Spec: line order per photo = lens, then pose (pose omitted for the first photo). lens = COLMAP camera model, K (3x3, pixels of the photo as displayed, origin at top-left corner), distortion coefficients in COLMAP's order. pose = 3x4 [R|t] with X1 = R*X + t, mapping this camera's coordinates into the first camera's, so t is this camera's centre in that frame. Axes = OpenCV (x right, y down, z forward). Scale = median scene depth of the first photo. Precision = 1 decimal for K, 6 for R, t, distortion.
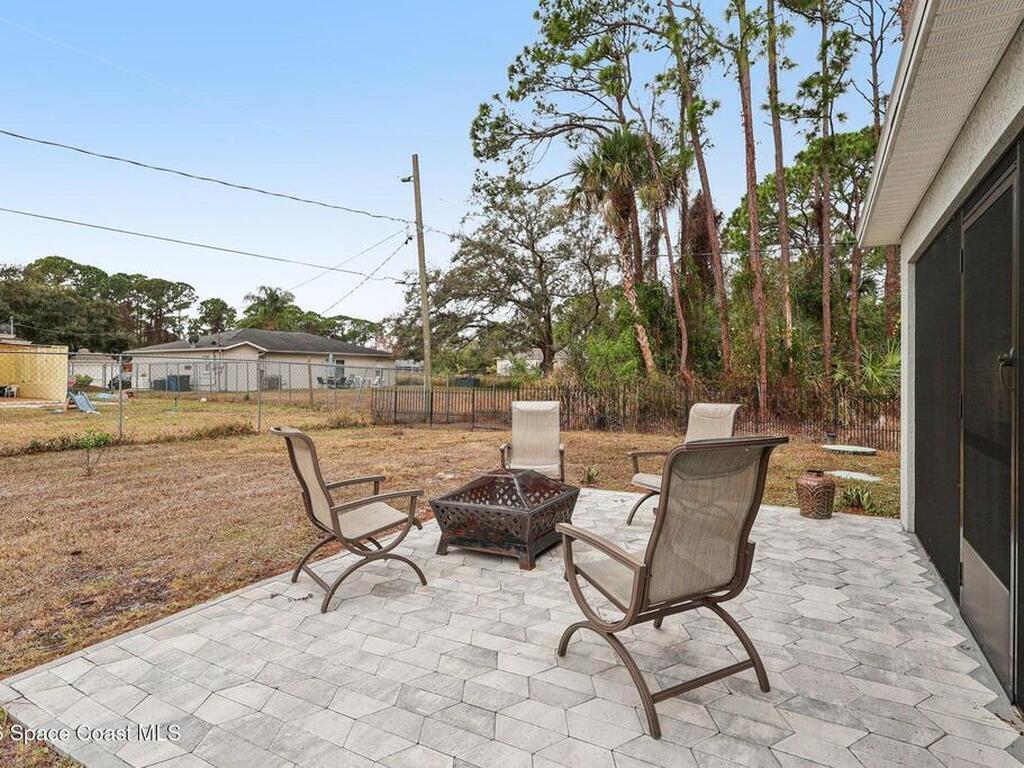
lens RADIAL K [[552.0, 0, 512.0], [0, 552.0, 384.0], [0, 0, 1]] dist [-0.064384, 0.000405]
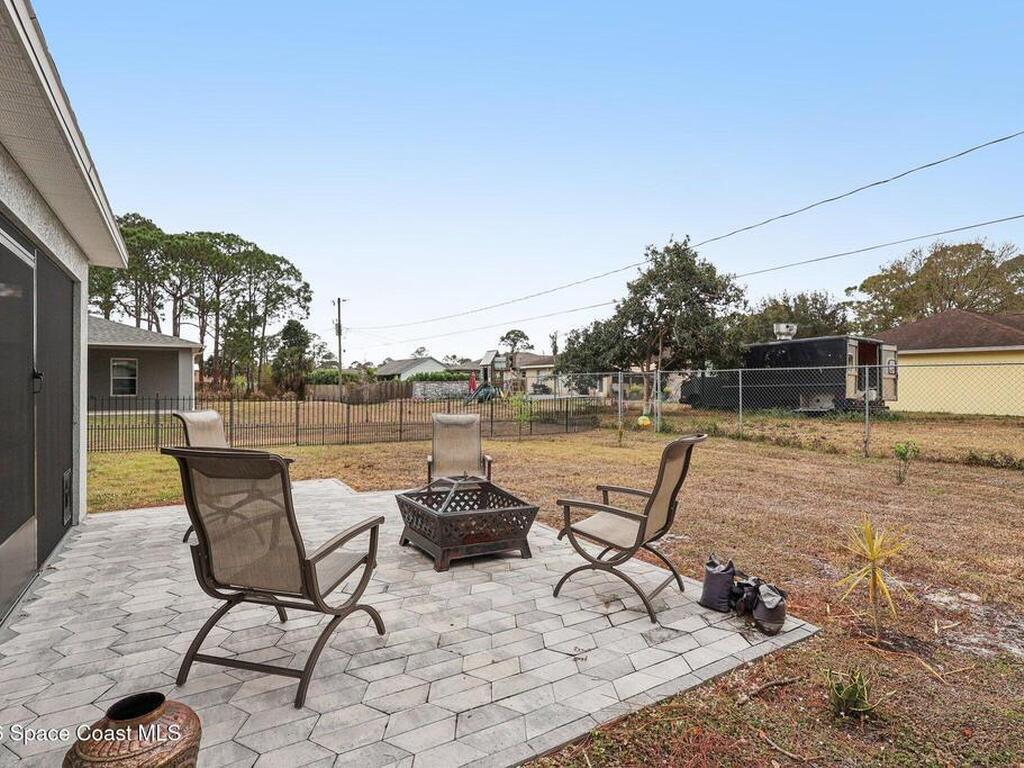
lens RADIAL K [[552.0, 0, 512.0], [0, 552.0, 384.0], [0, 0, 1]] dist [-0.064384, 0.000405]
pose [[-0.485965, -0.005187, -0.873963, 1.000991], [-0.018390, 0.999822, 0.004292, -0.025187], [0.873785, 0.018158, -0.485974, 1.855470]]
